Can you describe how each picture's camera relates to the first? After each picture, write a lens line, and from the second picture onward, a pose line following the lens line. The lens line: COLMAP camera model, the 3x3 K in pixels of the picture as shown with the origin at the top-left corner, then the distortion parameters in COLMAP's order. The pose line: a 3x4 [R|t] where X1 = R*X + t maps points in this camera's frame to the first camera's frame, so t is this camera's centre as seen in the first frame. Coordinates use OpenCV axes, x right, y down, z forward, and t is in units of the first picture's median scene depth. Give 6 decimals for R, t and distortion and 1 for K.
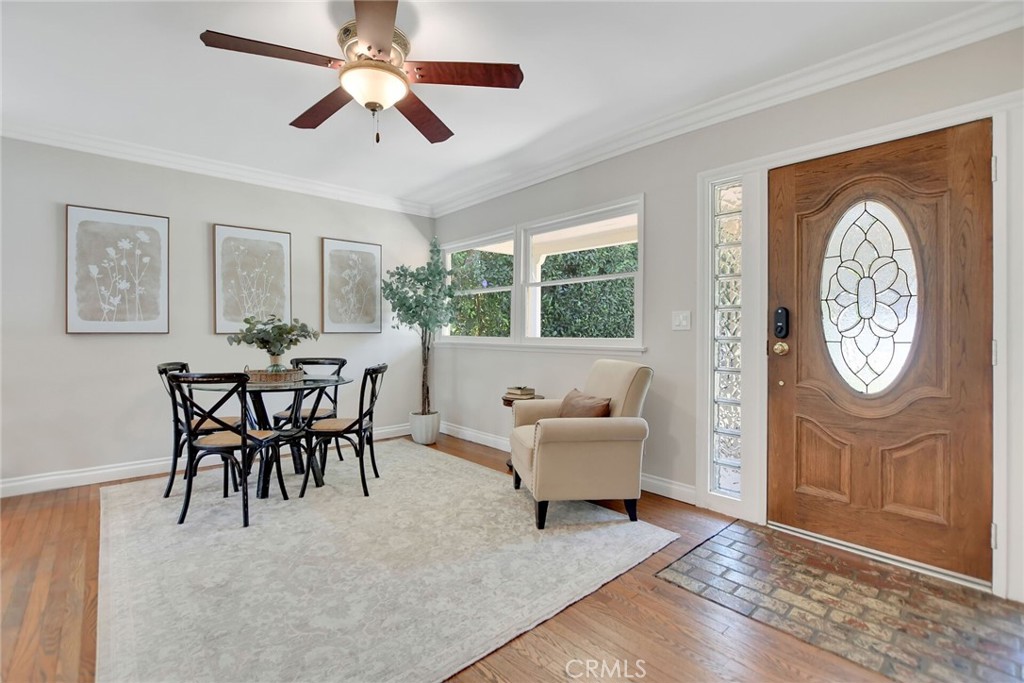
lens RADIAL K [[458.8, 0, 507.8], [0, 458.8, 341.5], [0, 0, 1]] dist [-0.022260, 0.000180]
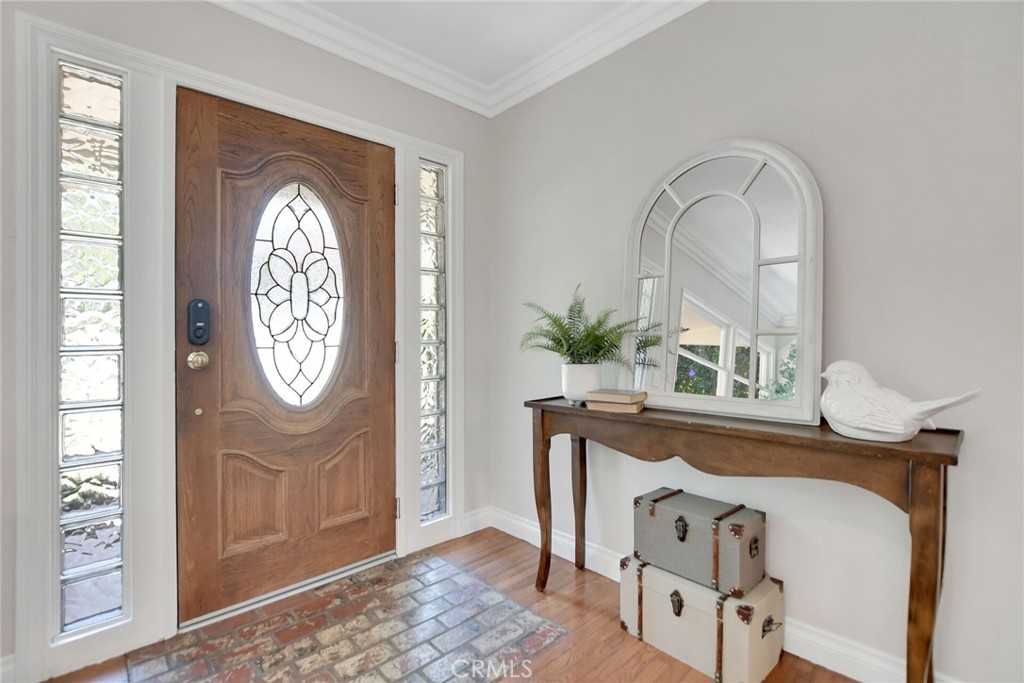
lens RADIAL K [[457.1, 0, 508.7], [0, 457.1, 338.3], [0, 0, 1]] dist [-0.020998, 0.000076]
pose [[-0.020577, -0.016558, 0.999651, -0.089102], [0.021400, 0.999626, 0.016998, -0.021732], [-0.999559, 0.021742, -0.020215, 0.623873]]
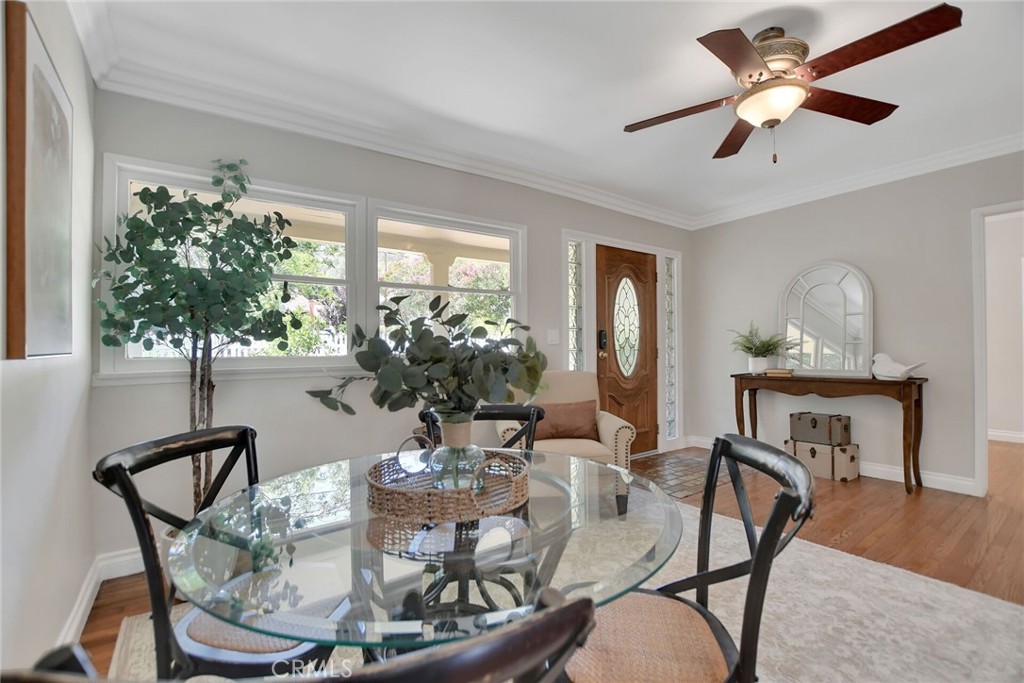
lens RADIAL K [[458.8, 0, 507.8], [0, 458.8, 341.5], [0, 0, 1]] dist [-0.022260, 0.000180]
pose [[0.088225, 0.002886, 0.996096, -1.227302], [0.025765, 0.999655, -0.005179, -0.039241], [-0.995767, 0.026121, 0.088120, 1.353374]]
